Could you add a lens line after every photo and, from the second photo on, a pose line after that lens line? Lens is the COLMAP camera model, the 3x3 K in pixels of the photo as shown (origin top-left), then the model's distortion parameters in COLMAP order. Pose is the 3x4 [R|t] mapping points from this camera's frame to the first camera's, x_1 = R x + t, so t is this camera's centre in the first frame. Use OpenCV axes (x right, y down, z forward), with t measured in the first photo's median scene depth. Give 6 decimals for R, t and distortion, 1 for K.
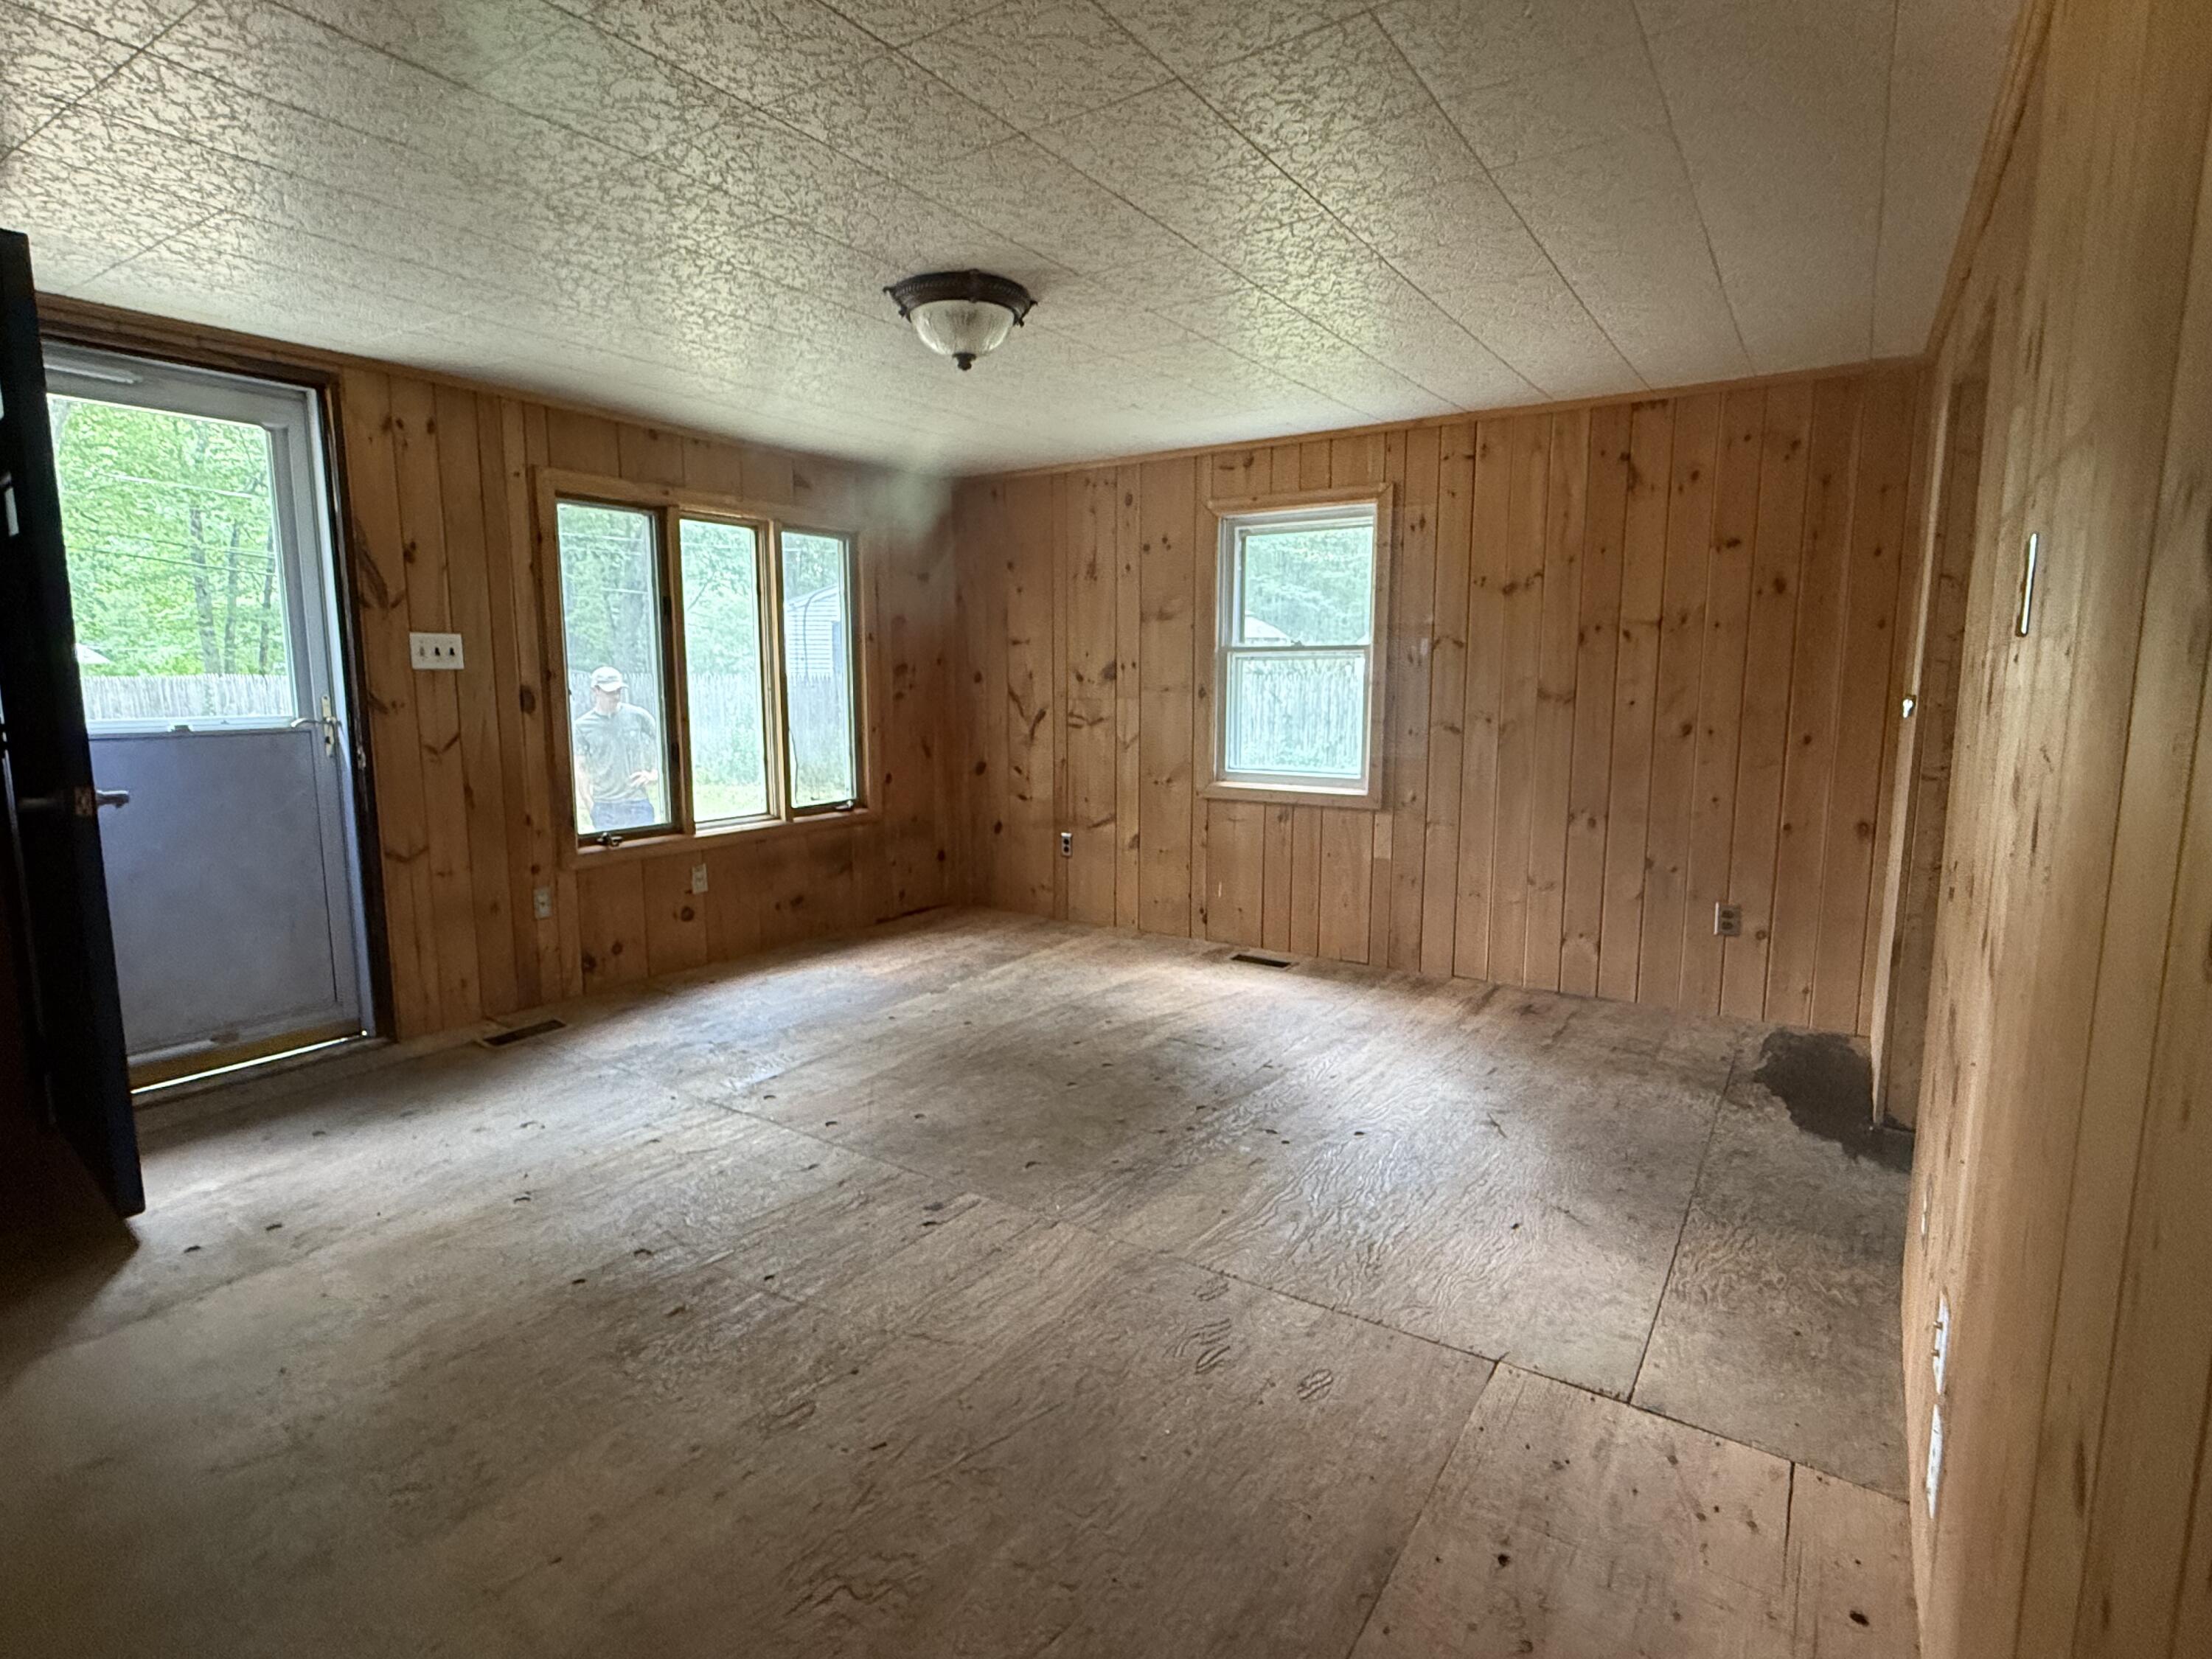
lens RADIAL K [[1103.3, 0, 1102.4], [0, 1103.3, 819.1], [0, 0, 1]] dist [-0.002363, 0.001162]
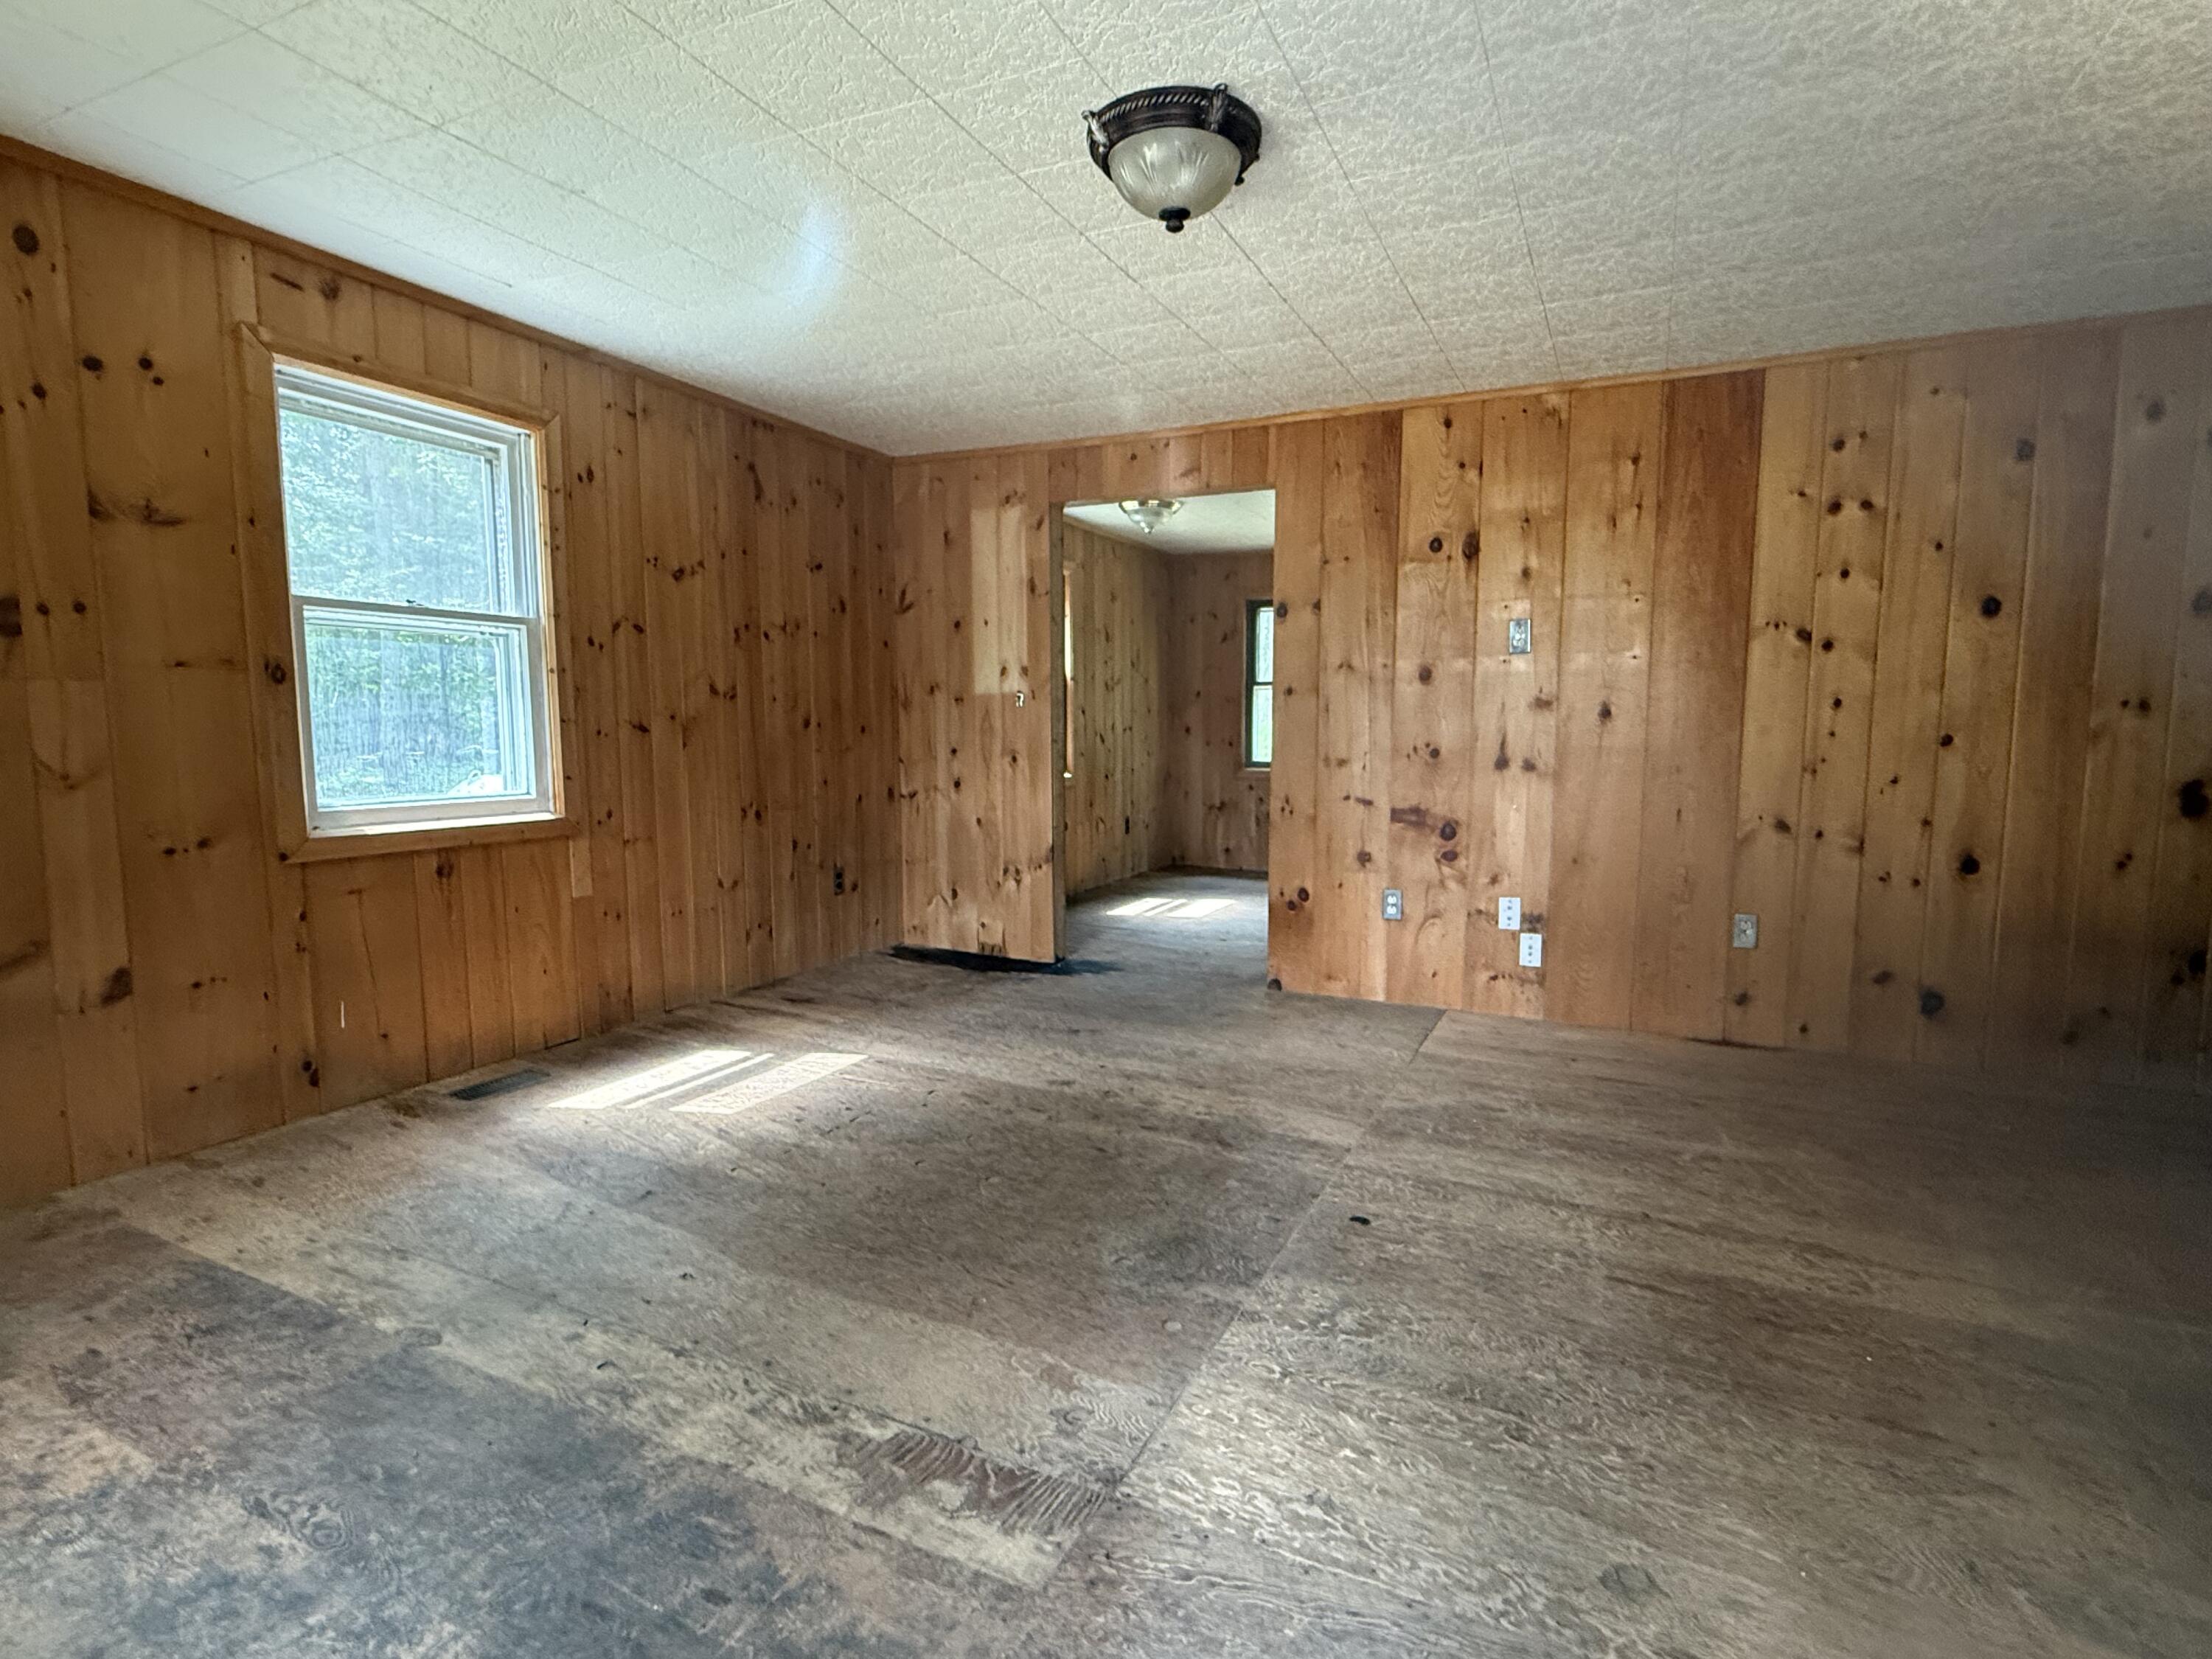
lens RADIAL K [[1103.3, 0, 1103.6], [0, 1103.3, 842.4], [0, 0, 1]] dist [-0.002363, 0.001162]
pose [[-0.137431, -0.102688, 0.985174, -0.602231], [0.127296, 0.984533, 0.120378, -0.053065], [-0.982298, 0.141952, -0.122233, 0.782125]]
